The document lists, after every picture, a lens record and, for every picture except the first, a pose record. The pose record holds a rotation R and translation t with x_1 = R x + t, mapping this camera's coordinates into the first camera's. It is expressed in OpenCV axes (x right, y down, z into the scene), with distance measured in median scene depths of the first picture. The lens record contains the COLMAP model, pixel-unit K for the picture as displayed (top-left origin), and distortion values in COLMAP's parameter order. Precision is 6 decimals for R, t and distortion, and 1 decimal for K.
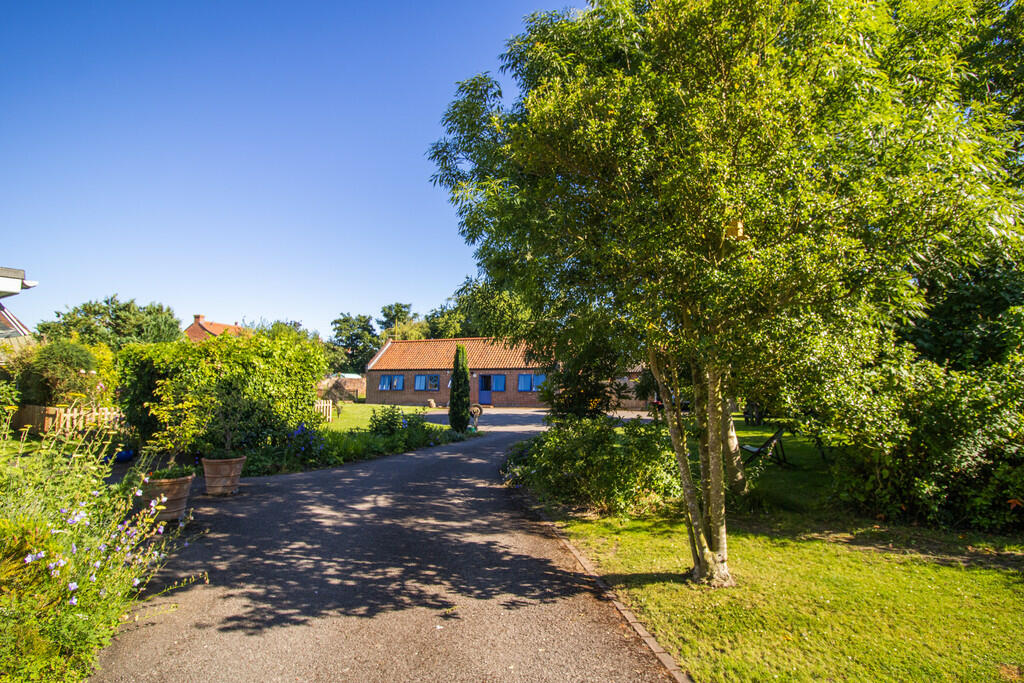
lens RADIAL K [[521.8, 0, 512.1], [0, 521.8, 333.9], [0, 0, 1]] dist [-0.002072, -0.000727]
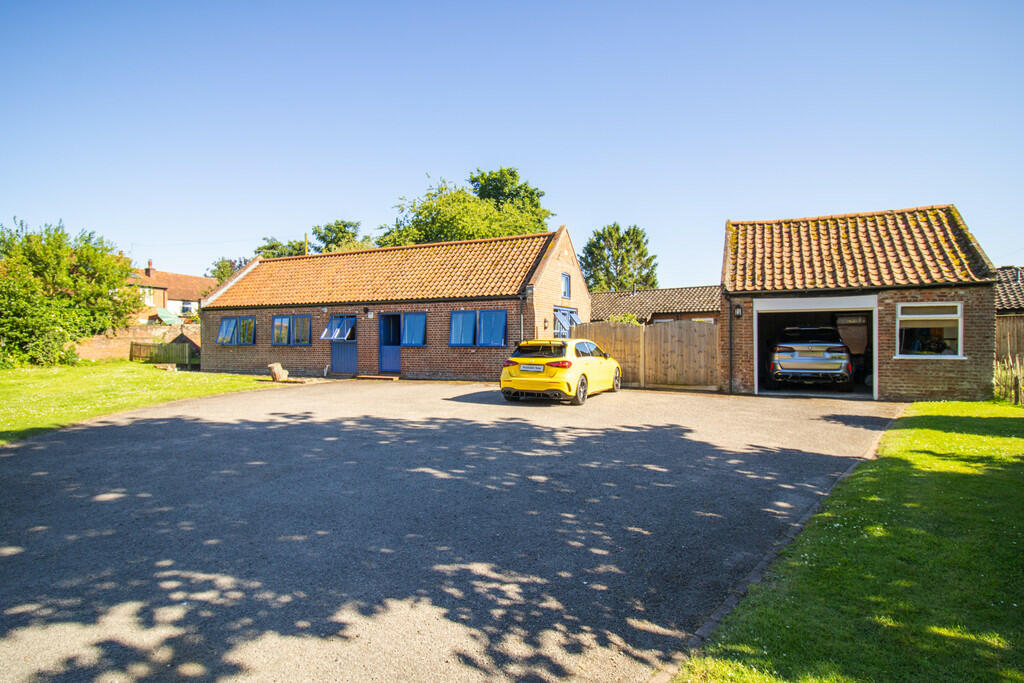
lens RADIAL K [[521.8, 0, 517.7], [0, 521.8, 343.1], [0, 0, 1]] dist [-0.002072, -0.000727]
pose [[0.998821, -0.005871, -0.048181, 0.062385], [0.011056, 0.994082, 0.108069, 0.036004], [0.047261, -0.108474, 0.992975, 0.339520]]
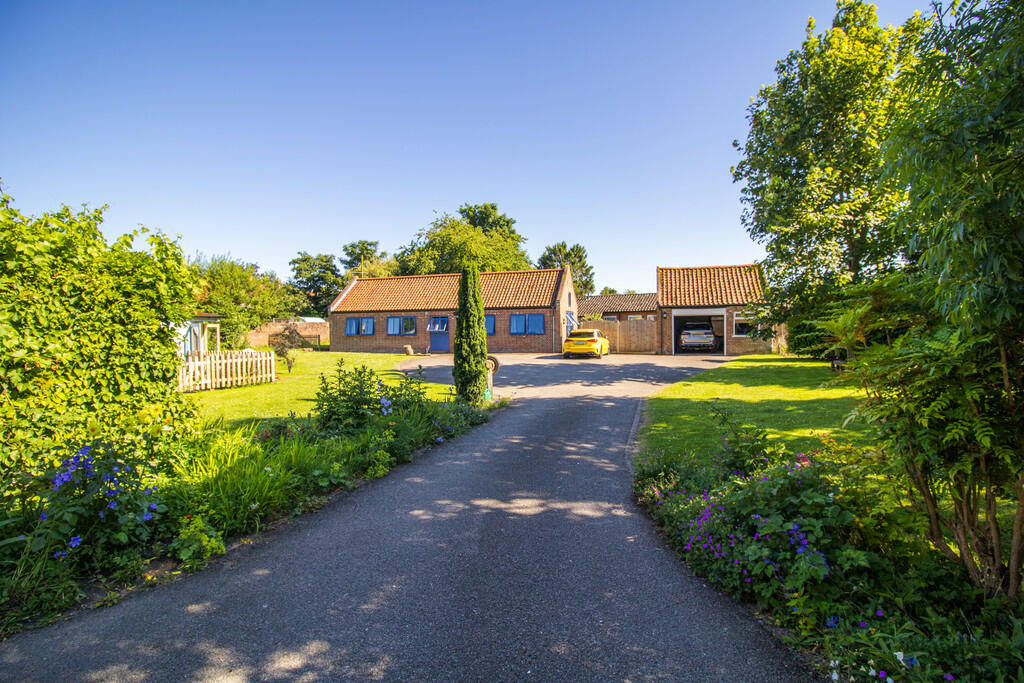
lens RADIAL K [[475.2, 0, 514.7], [0, 475.2, 346.4], [0, 0, 1]] dist [-0.001617, 0.000076]
pose [[0.996085, -0.018784, 0.086377, -0.031665], [0.006793, 0.990538, 0.137068, 0.014531], [-0.088134, -0.135945, 0.986788, 0.142372]]
